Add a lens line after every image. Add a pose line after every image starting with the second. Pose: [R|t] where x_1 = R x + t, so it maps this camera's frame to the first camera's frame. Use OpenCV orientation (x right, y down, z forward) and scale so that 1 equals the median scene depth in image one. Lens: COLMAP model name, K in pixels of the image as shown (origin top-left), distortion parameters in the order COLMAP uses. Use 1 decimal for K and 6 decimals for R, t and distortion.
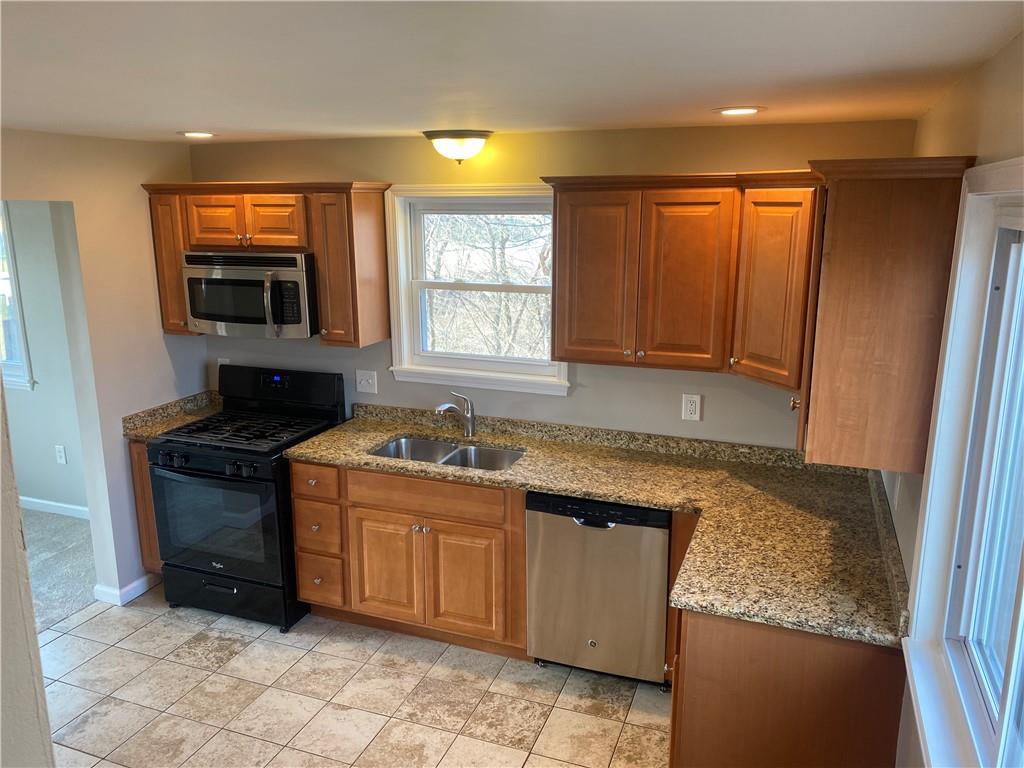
lens RADIAL K [[793.9, 0, 507.0], [0, 793.9, 383.7], [0, 0, 1]] dist [0.040208, -0.035986]
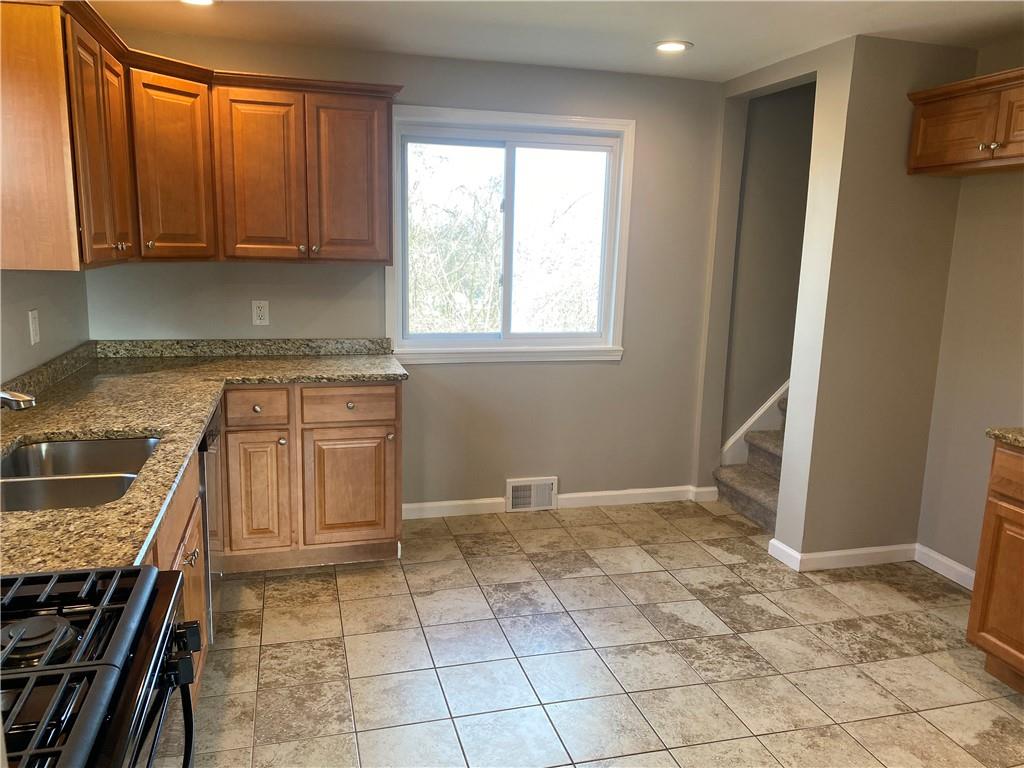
lens RADIAL K [[793.9, 0, 507.0], [0, 793.9, 383.7], [0, 0, 1]] dist [0.040208, -0.035986]
pose [[-0.594239, -0.156848, 0.788846, -0.687178], [0.160614, 0.937903, 0.307476, -0.087893], [-0.788088, 0.309414, -0.532146, 1.057820]]
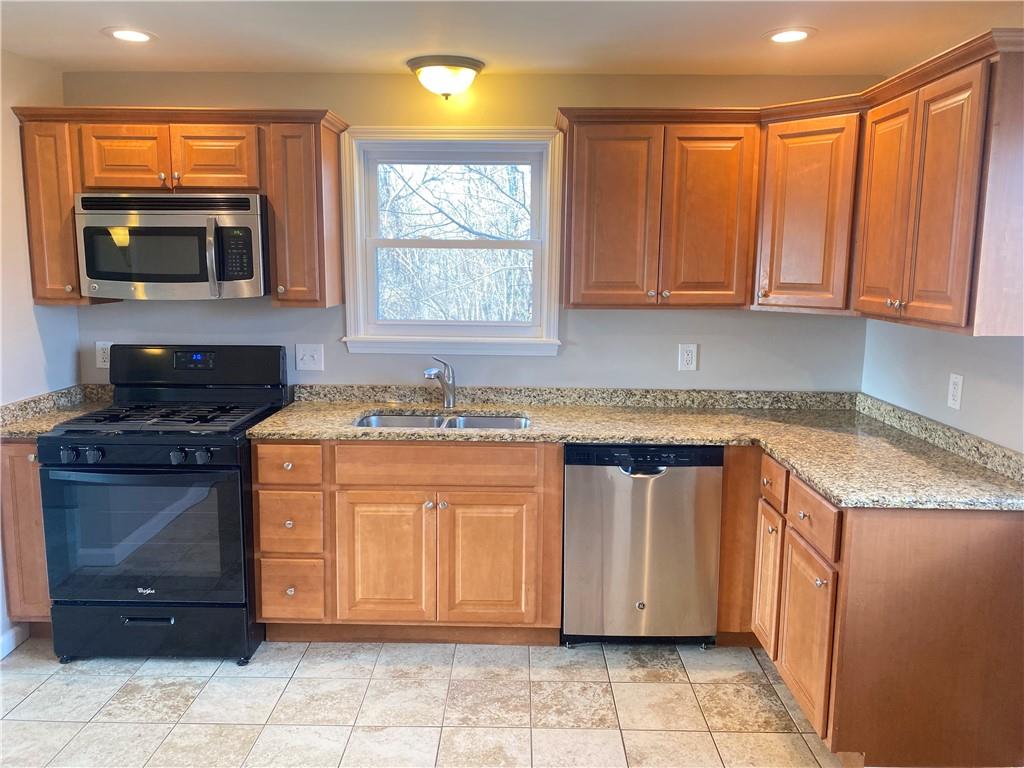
lens RADIAL K [[791.8, 0, 512.8], [0, 791.8, 372.0], [0, 0, 1]] dist [0.026634, -0.006064]
pose [[0.938111, -0.036780, 0.344378, -0.308197], [0.067421, 0.994716, -0.077421, 0.107994], [-0.339710, 0.095848, 0.935634, 0.151309]]
